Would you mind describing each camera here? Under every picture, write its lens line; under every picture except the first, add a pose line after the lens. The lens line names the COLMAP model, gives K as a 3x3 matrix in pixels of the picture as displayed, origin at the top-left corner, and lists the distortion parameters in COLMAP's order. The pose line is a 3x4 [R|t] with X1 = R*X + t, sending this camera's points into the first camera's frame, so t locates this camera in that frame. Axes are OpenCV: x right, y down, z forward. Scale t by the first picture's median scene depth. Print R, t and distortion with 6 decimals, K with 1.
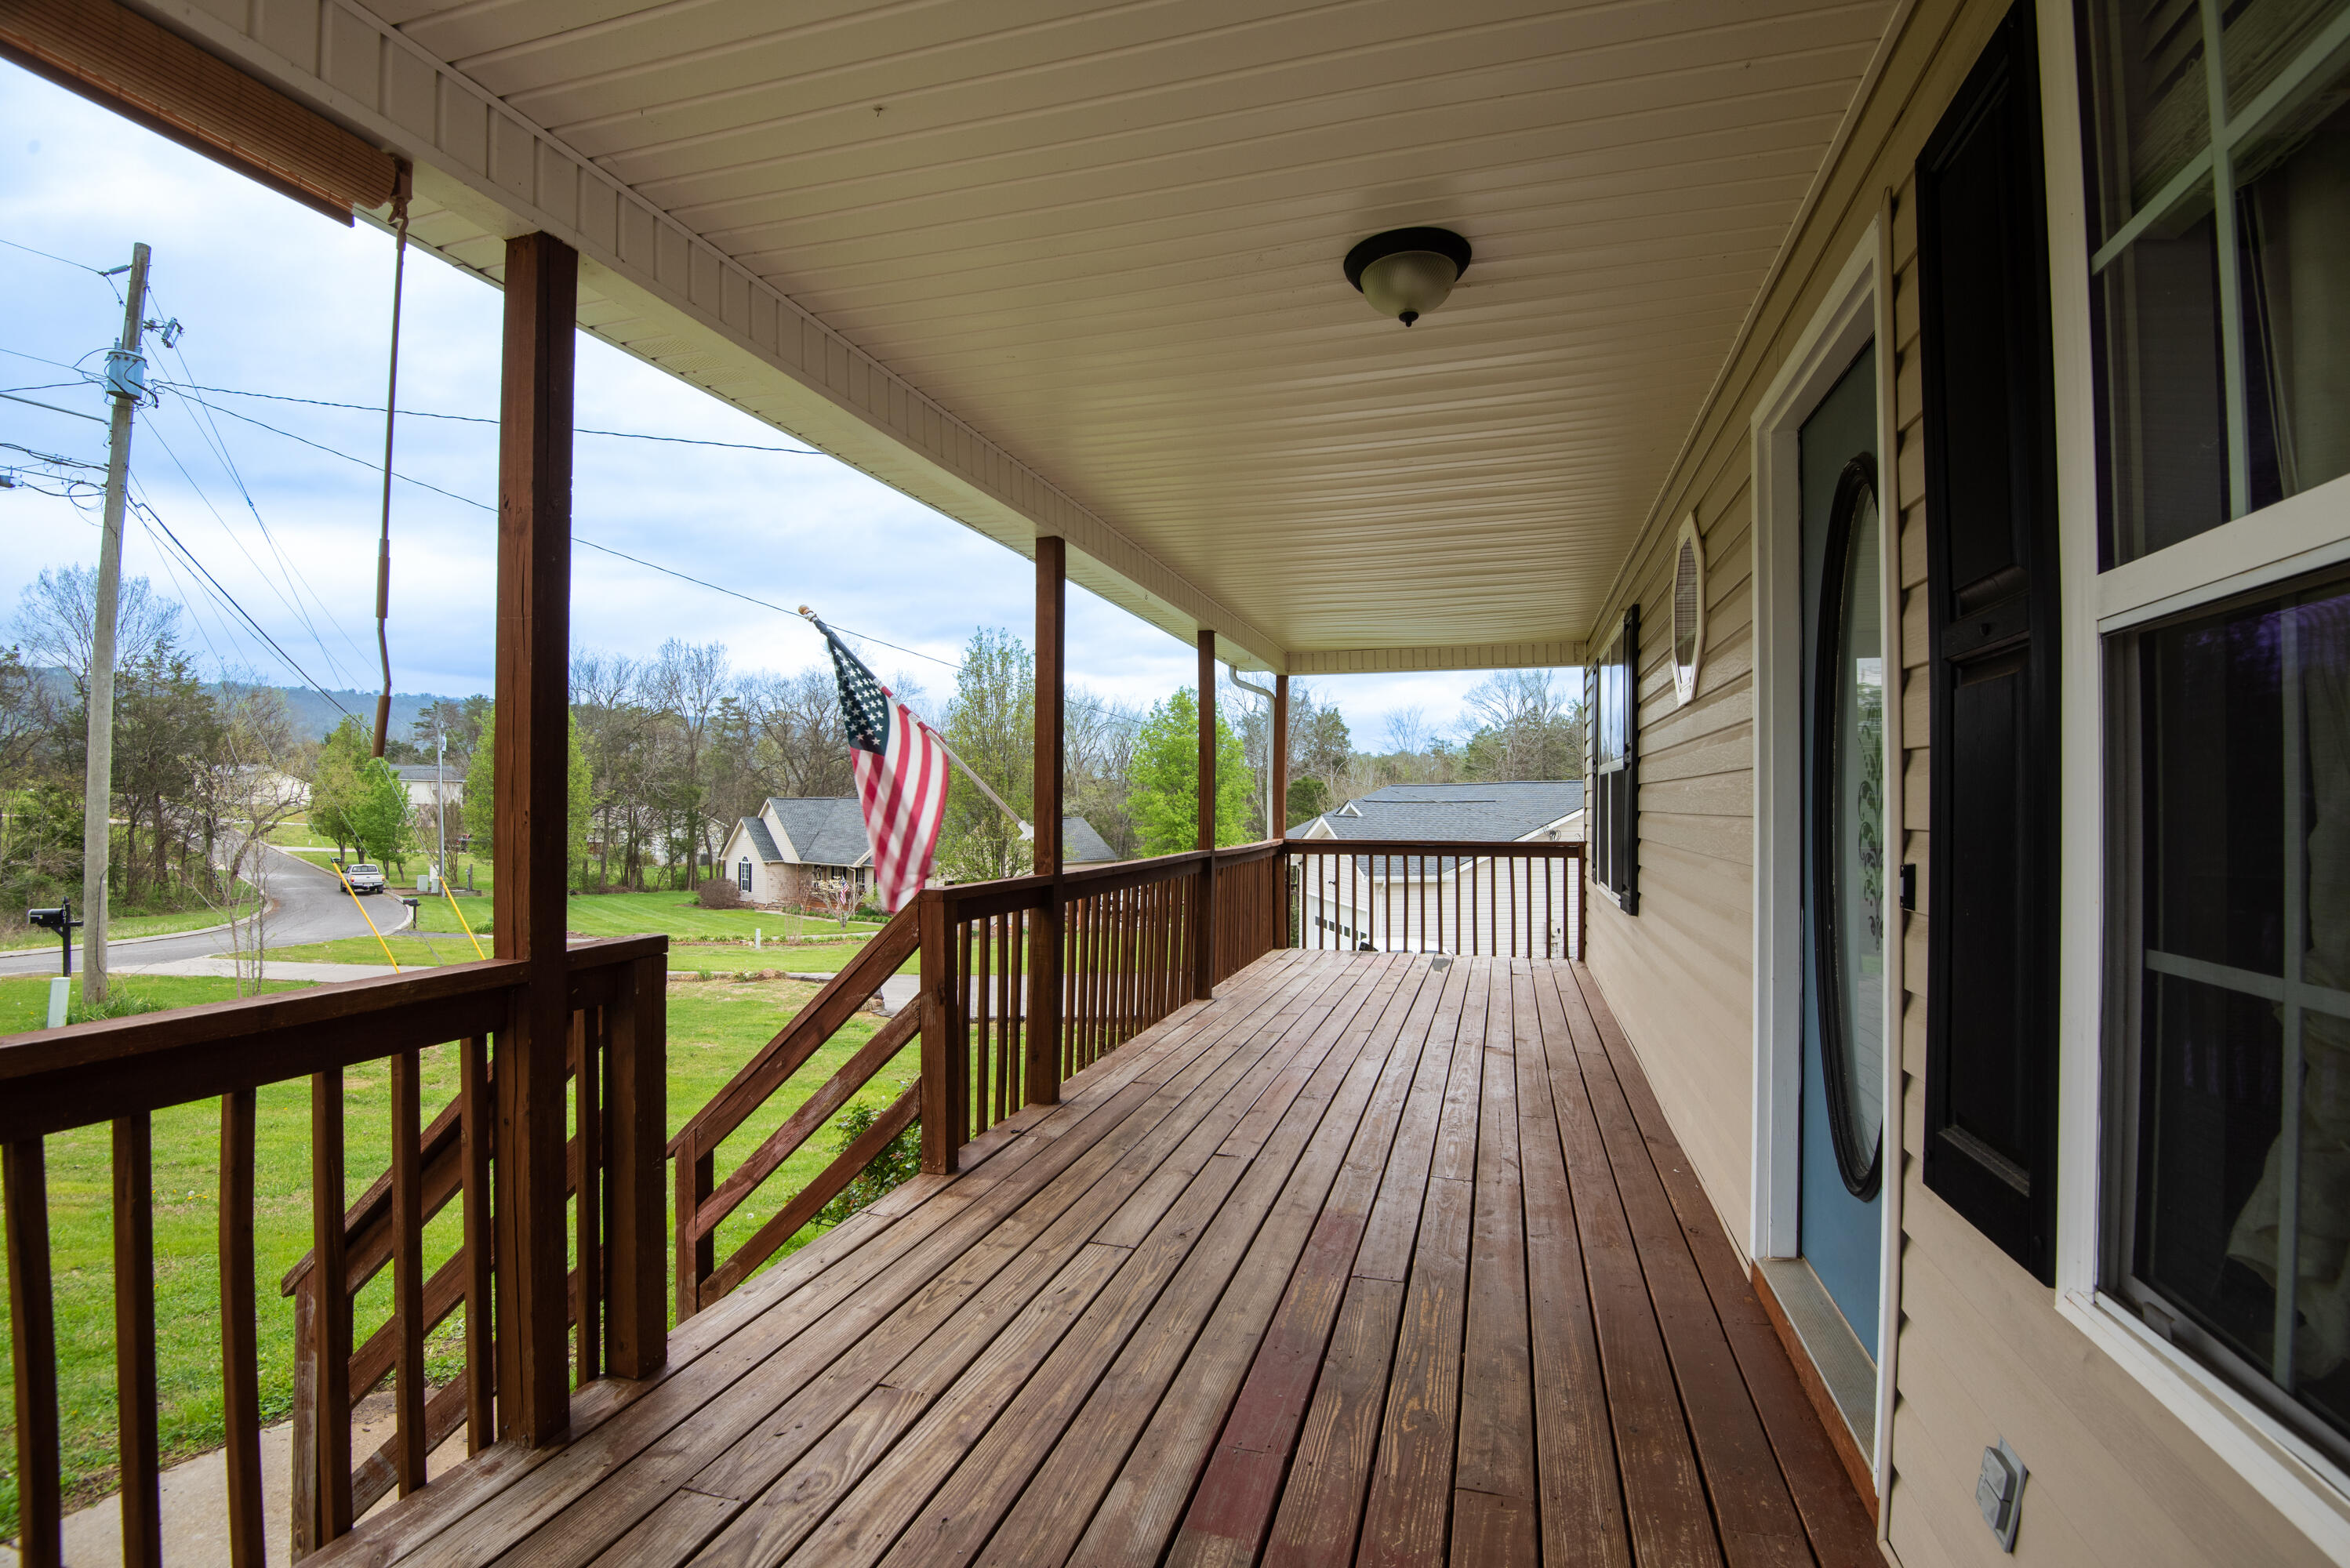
lens RADIAL K [[1084.1, 0, 1178.5], [0, 1084.1, 801.8], [0, 0, 1]] dist [0.011819, -0.009888]
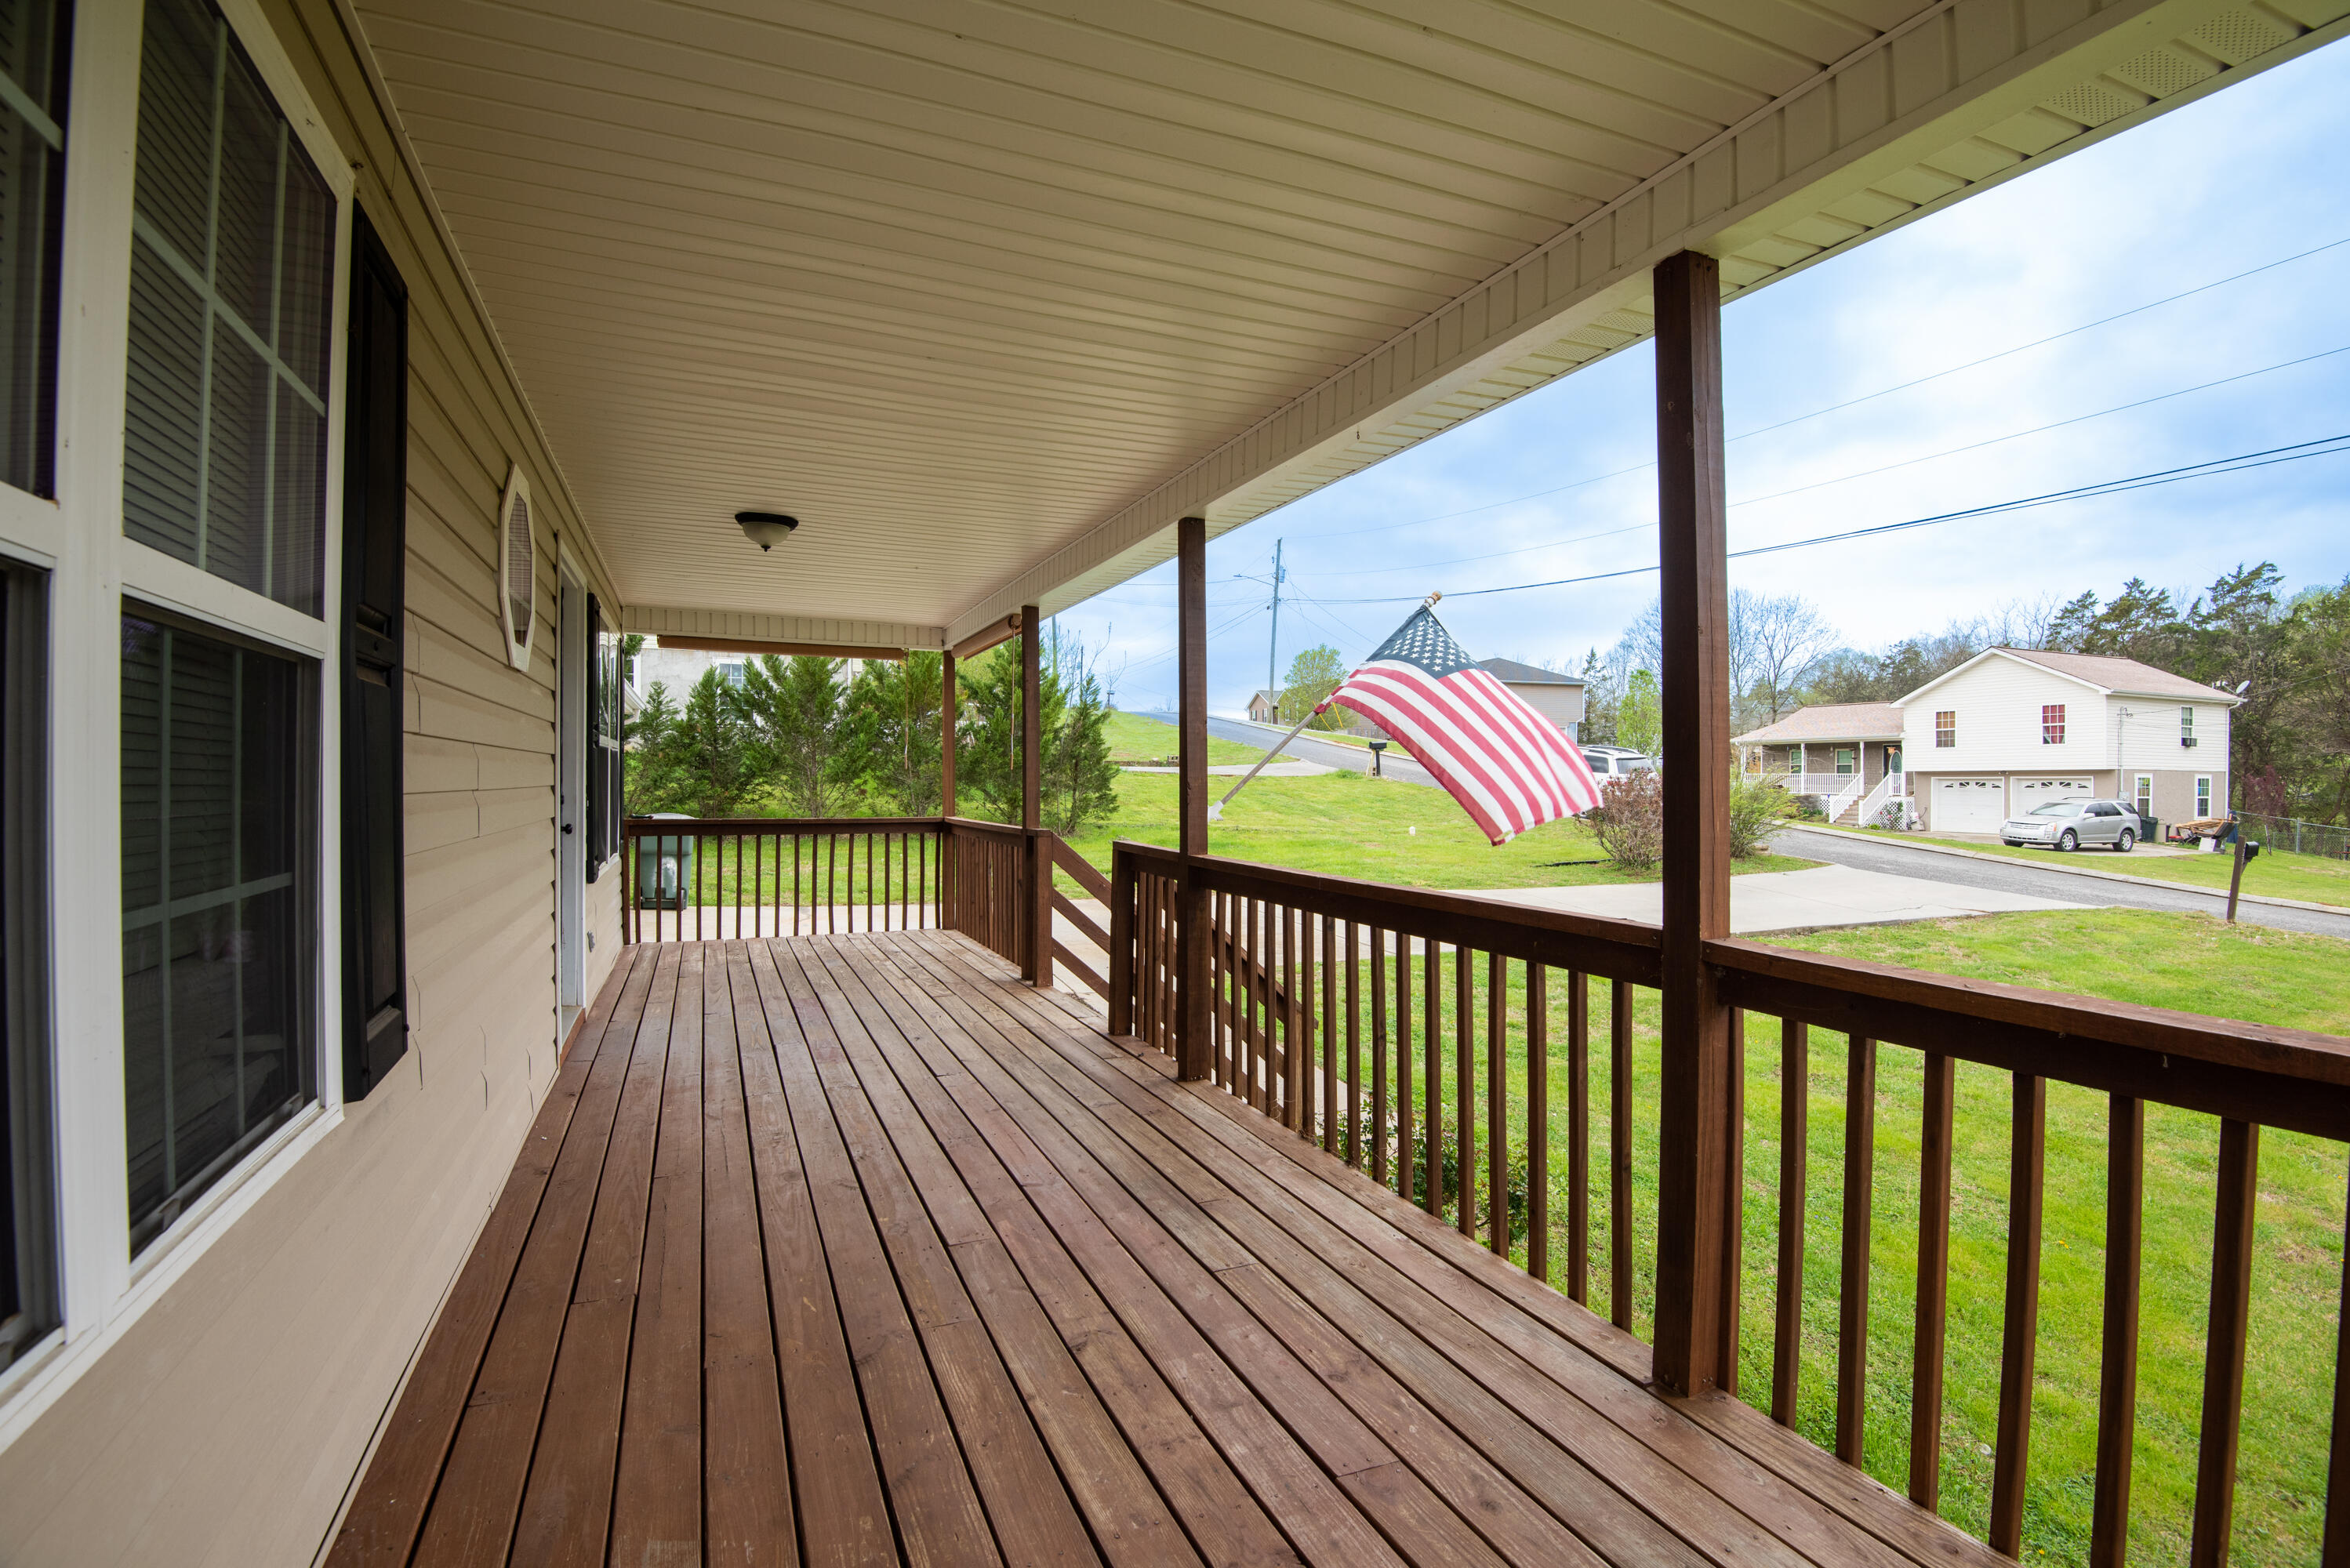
lens RADIAL K [[1084.1, 0, 1187.4], [0, 1084.1, 769.9], [0, 0, 1]] dist [0.011819, -0.009888]
pose [[-0.758331, -0.007066, -0.651831, 0.581781], [-0.008737, 0.999962, -0.000676, -0.010624], [0.651811, 0.005182, -0.758364, 1.888837]]
